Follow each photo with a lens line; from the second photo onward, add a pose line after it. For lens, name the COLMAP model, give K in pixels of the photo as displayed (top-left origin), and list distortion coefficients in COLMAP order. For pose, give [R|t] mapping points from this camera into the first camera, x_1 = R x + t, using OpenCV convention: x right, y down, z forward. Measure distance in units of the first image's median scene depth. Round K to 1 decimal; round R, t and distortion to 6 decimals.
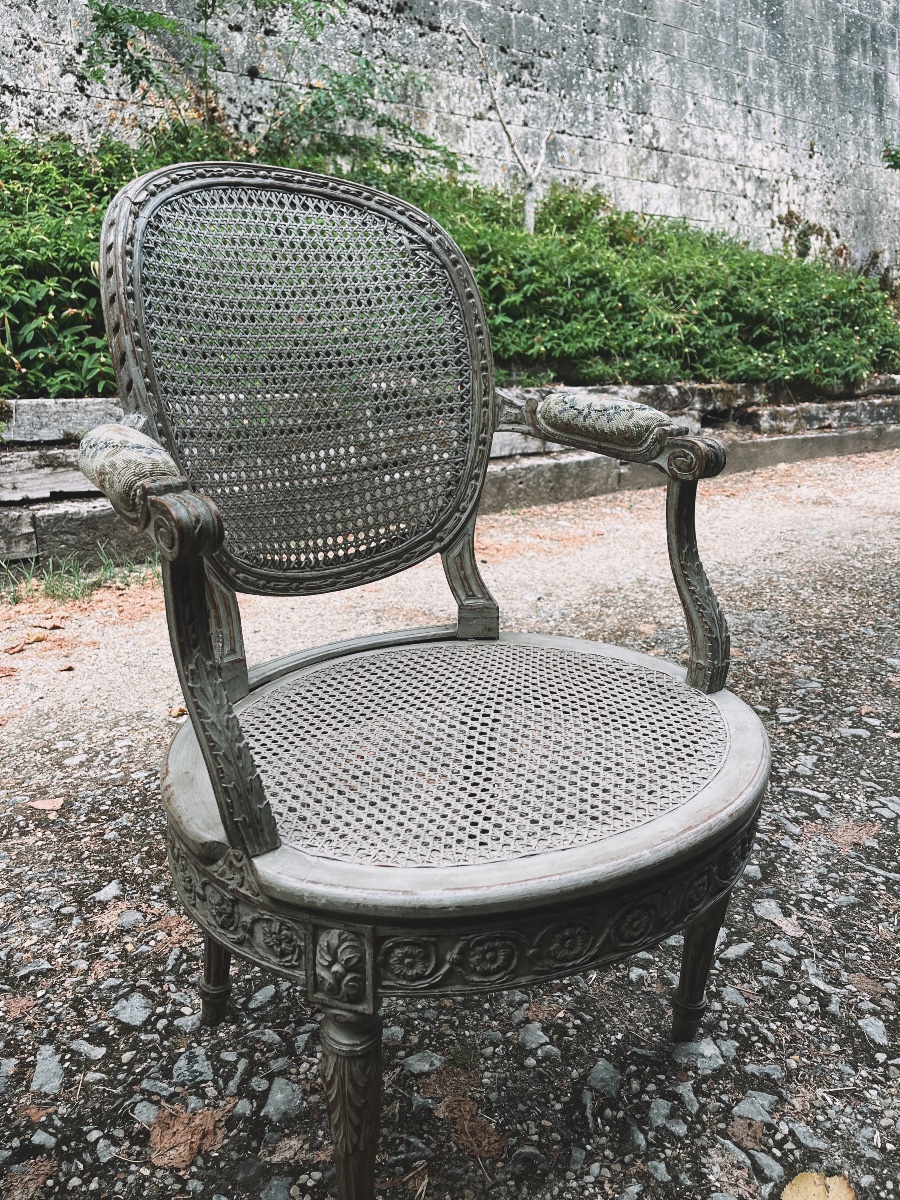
lens RADIAL K [[909.3, 0, 442.9], [0, 909.3, 607.3], [0, 0, 1]] dist [0.077488, -0.116106]
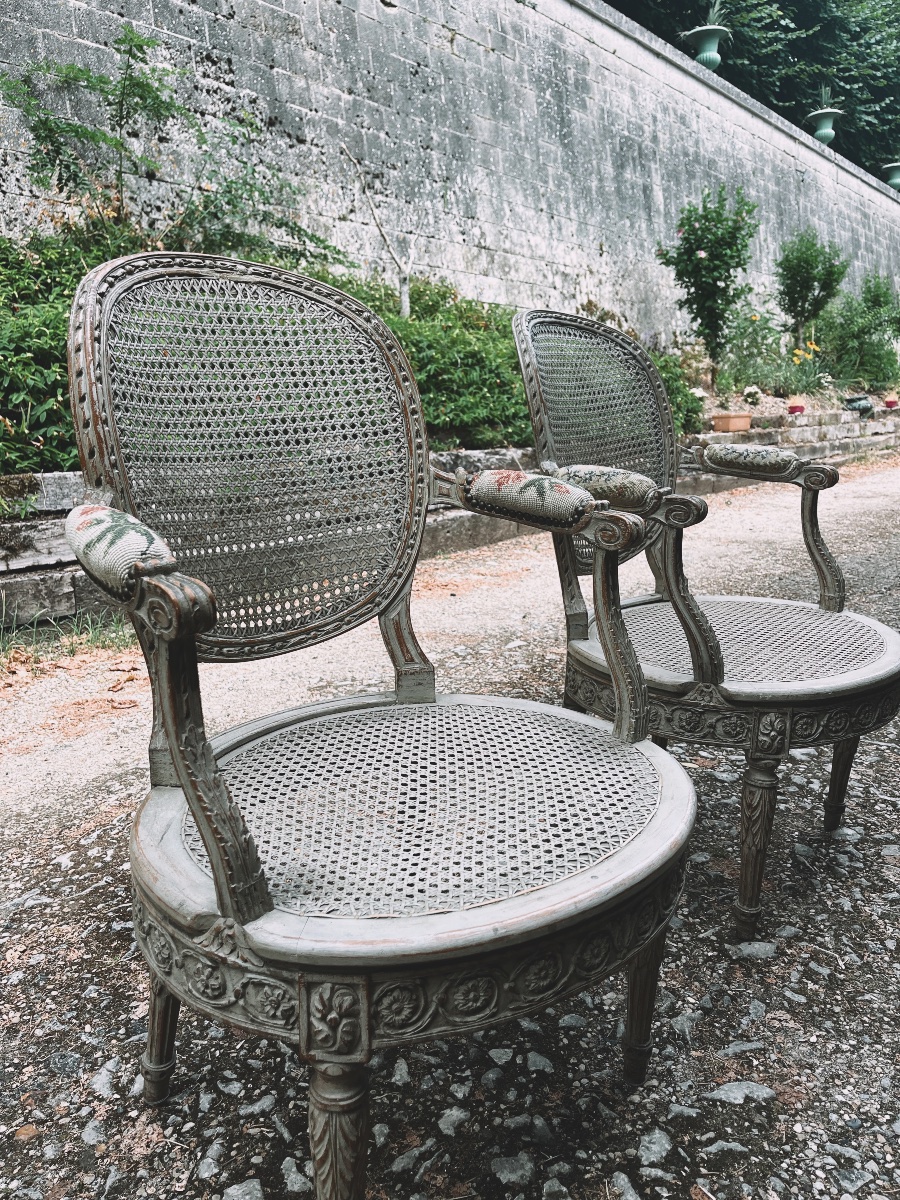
lens RADIAL K [[909.3, 0, 451.3], [0, 909.3, 599.9], [0, 0, 1]] dist [0.077488, -0.116106]
pose [[0.968920, -0.066574, 0.238247, -0.143902], [0.085162, 0.994004, -0.068587, 0.022295], [-0.232252, 0.086744, 0.968780, -0.087867]]
